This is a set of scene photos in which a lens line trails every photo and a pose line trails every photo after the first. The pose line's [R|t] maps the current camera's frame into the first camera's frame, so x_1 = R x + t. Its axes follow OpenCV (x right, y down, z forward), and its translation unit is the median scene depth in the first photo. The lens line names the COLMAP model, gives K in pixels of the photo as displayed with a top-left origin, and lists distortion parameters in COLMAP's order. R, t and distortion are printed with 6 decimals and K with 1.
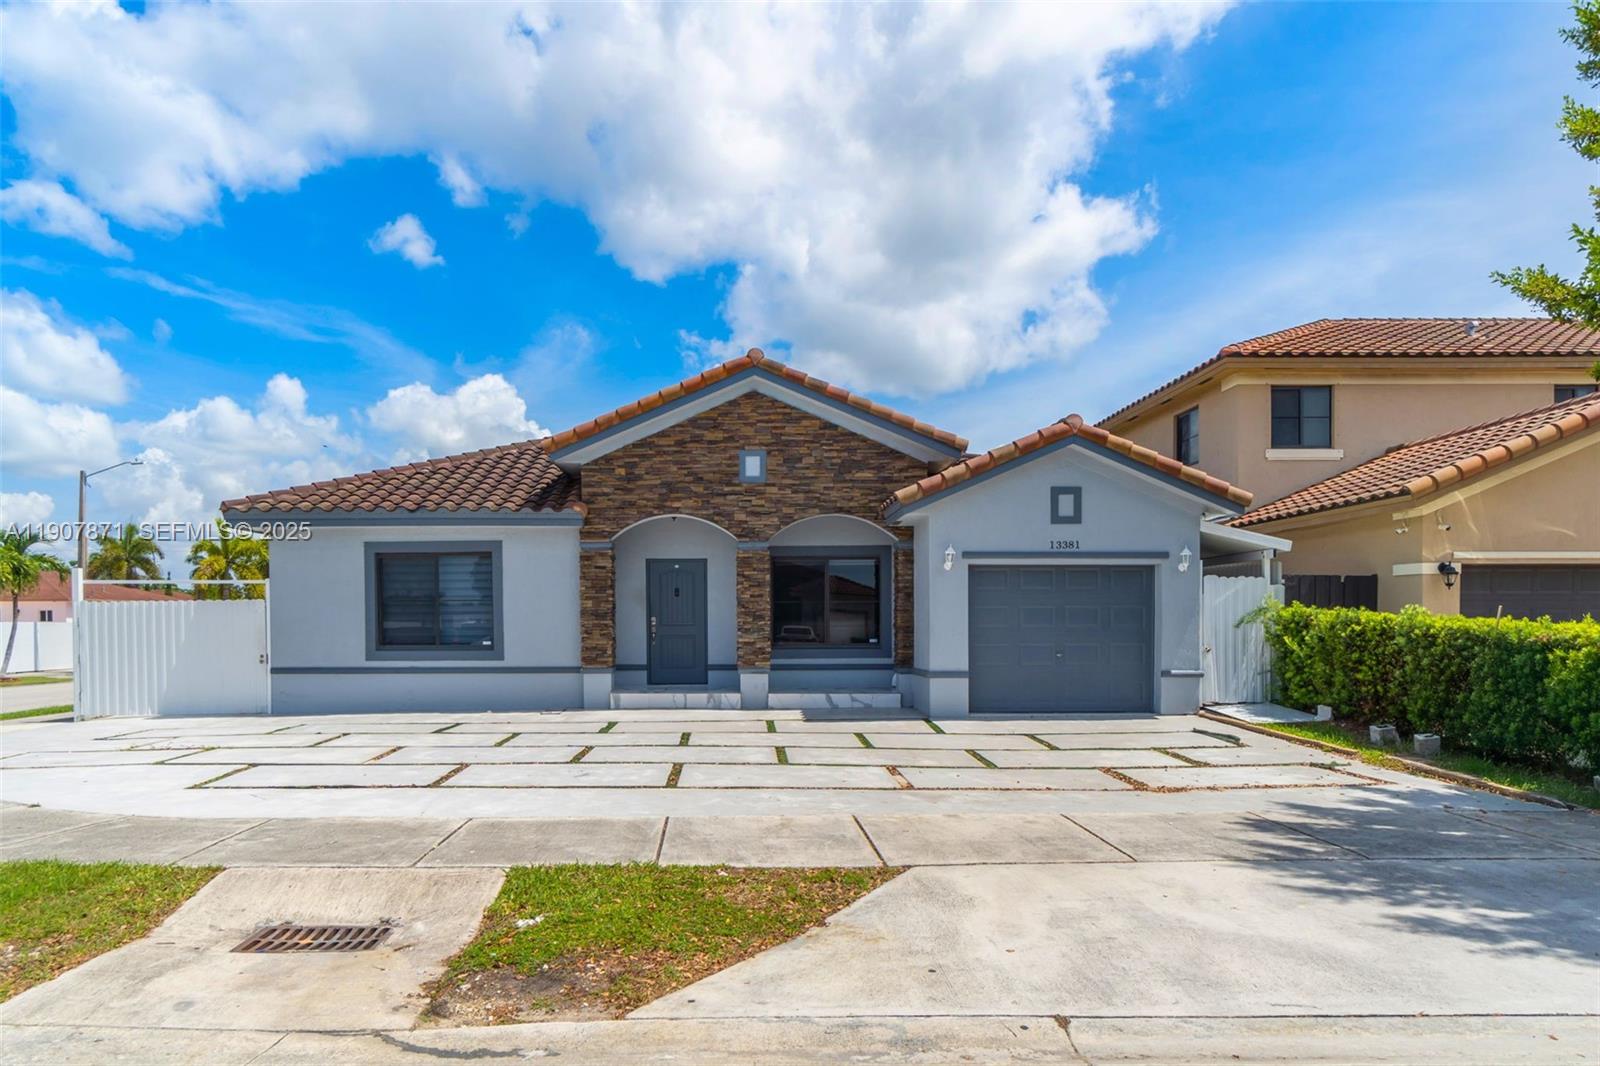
lens RADIAL K [[997.2, 0, 747.3], [0, 997.2, 662.0], [0, 0, 1]] dist [-0.001978, -0.004033]
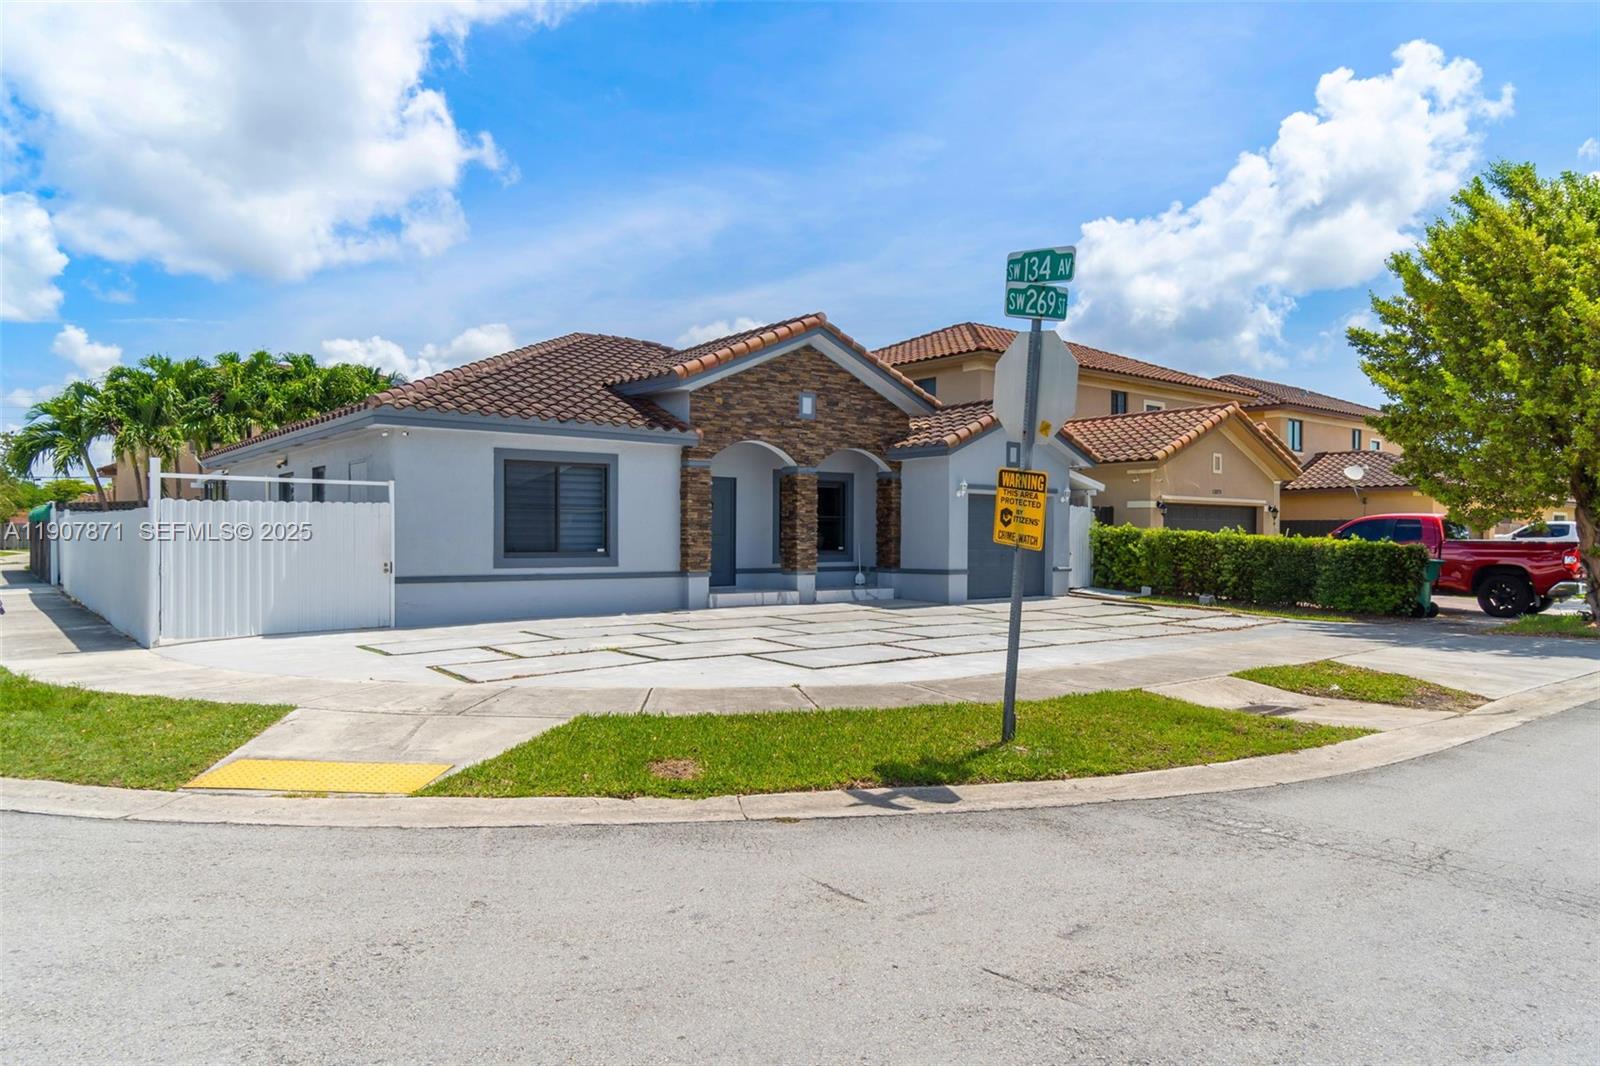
lens RADIAL K [[997.2, 0, 798.8], [0, 997.2, 541.4], [0, 0, 1]] dist [-0.001978, -0.004033]
pose [[0.788767, 0.004144, 0.614678, -0.756482], [0.015652, 0.999518, -0.026823, 0.003376], [-0.614493, 0.030779, 0.788322, 0.044027]]
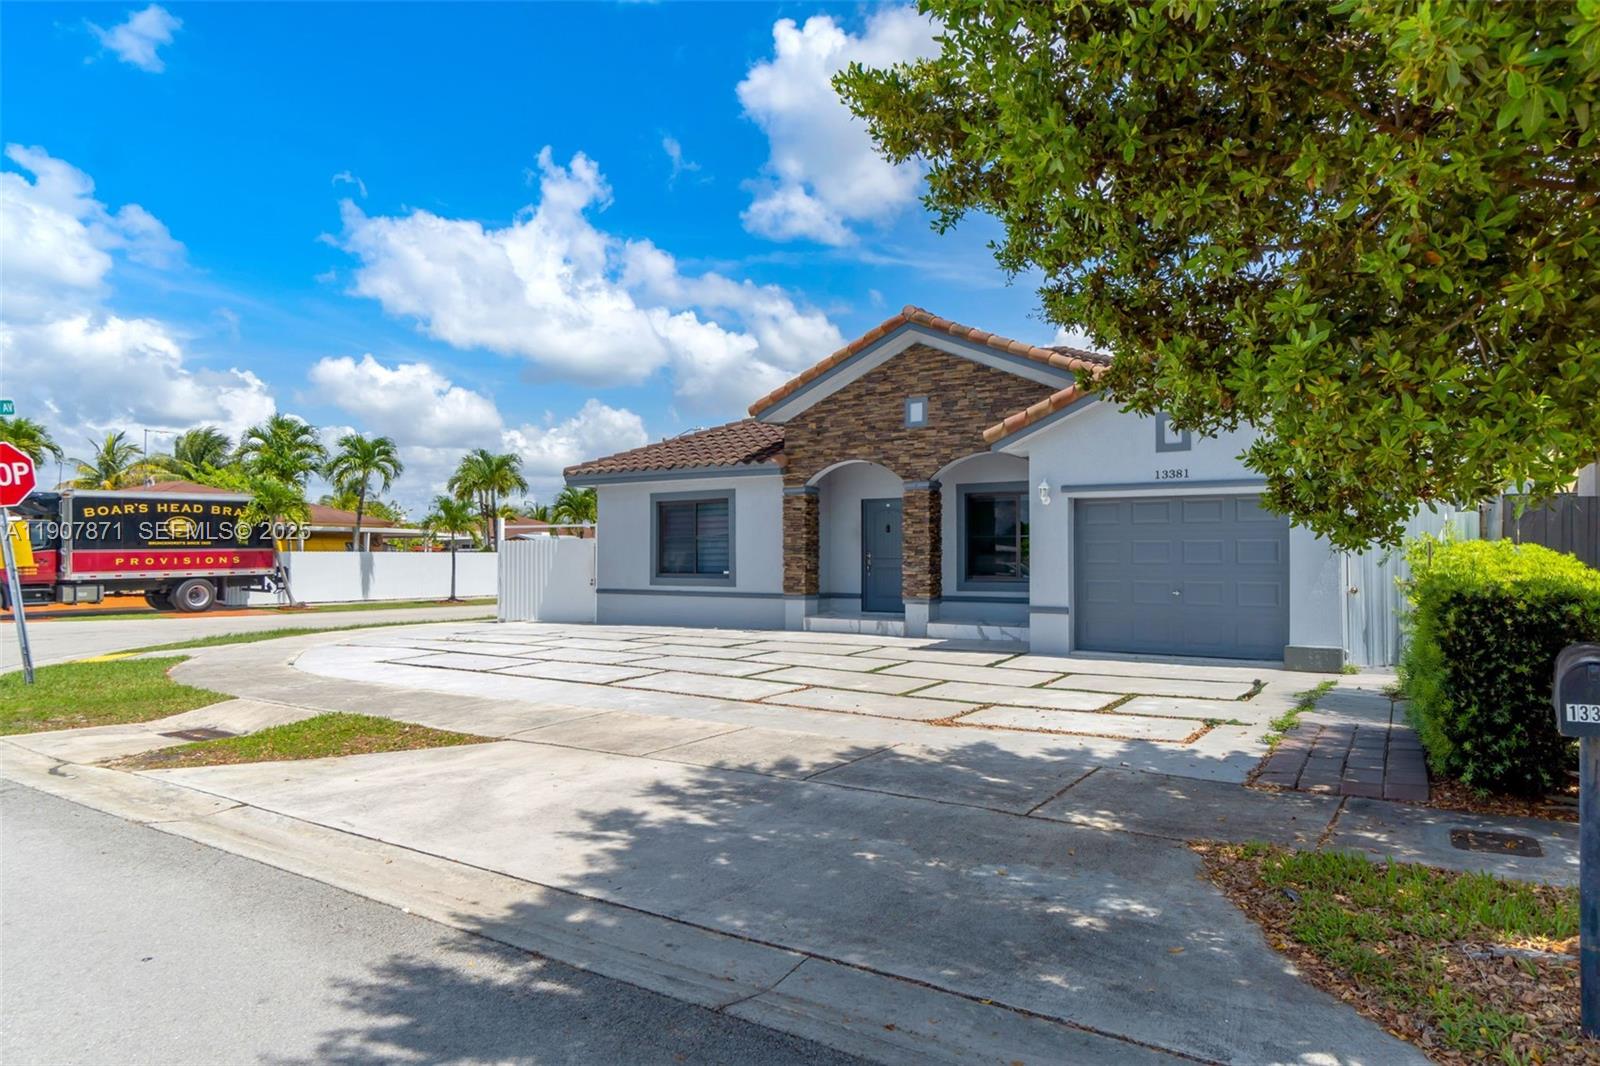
lens RADIAL K [[997.2, 0, 797.7], [0, 997.2, 566.4], [0, 0, 1]] dist [-0.001978, -0.004033]
pose [[0.824985, 0.008917, -0.565084, 0.512631], [-0.023106, 0.999572, -0.017960, -0.006787], [0.564682, 0.027874, 0.824838, 0.039516]]
